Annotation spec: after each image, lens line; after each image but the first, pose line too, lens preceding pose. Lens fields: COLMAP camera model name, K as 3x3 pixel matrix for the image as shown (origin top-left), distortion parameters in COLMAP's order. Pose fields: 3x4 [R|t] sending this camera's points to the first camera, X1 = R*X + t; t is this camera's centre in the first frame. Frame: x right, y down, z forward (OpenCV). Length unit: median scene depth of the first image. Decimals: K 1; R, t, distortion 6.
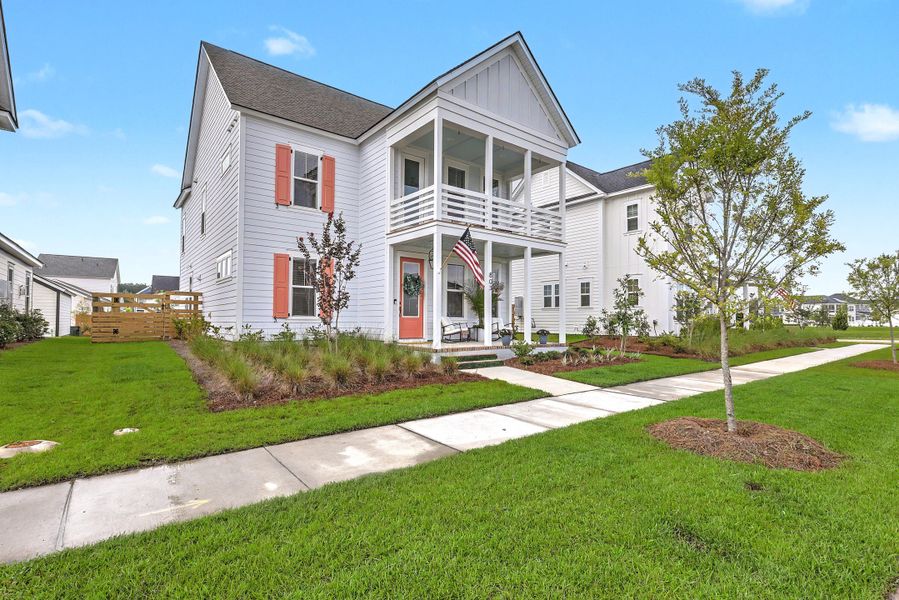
lens RADIAL K [[429.7, 0, 447.6], [0, 429.7, 304.9], [0, 0, 1]] dist [0.001606, 0.000076]
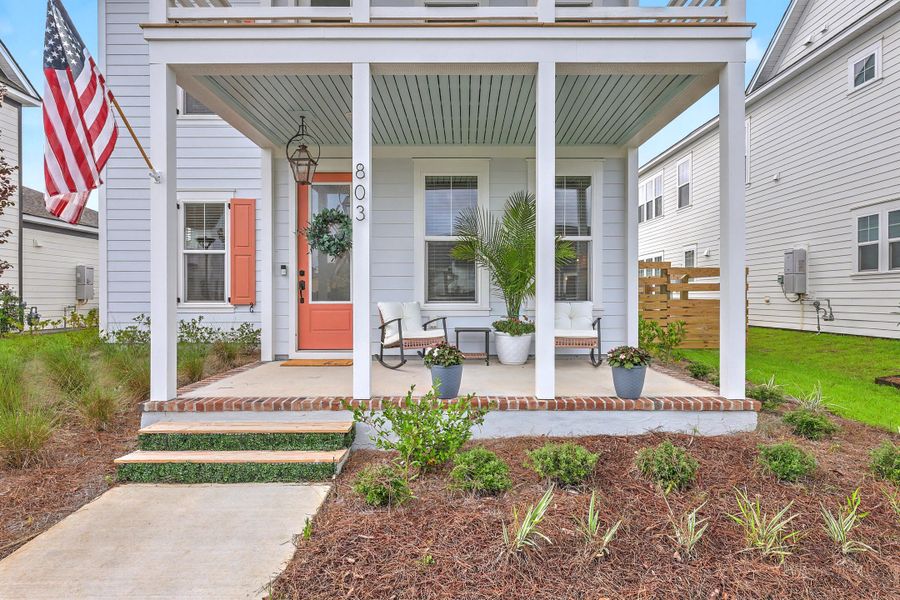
lens RADIAL K [[472.8, 0, 450.0], [0, 472.8, 300.0], [0, 0, 1]] dist [-0.001410, -0.000277]
pose [[0.791366, -0.004836, -0.611324, 0.306758], [0.029023, 0.999138, 0.029665, 0.013235], [0.610653, -0.041218, 0.790825, 0.649691]]
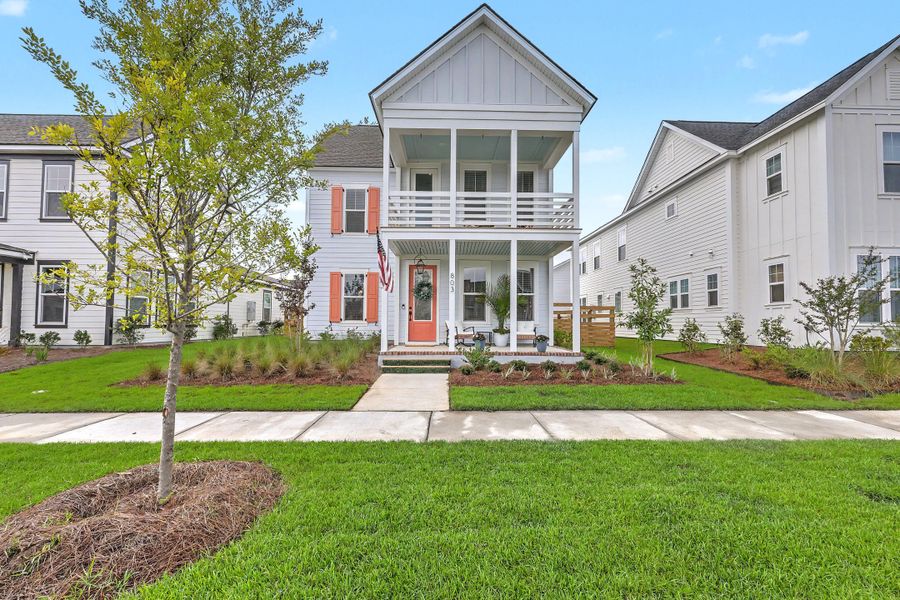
lens RADIAL K [[366.2, 0, 452.6], [0, 366.2, 308.8], [0, 0, 1]] dist [0.001927, 0.000077]
pose [[0.804333, -0.025119, -0.593647, 0.489003], [0.020230, 0.999684, -0.014890, 0.012629], [0.593834, -0.000033, 0.804588, 0.301012]]
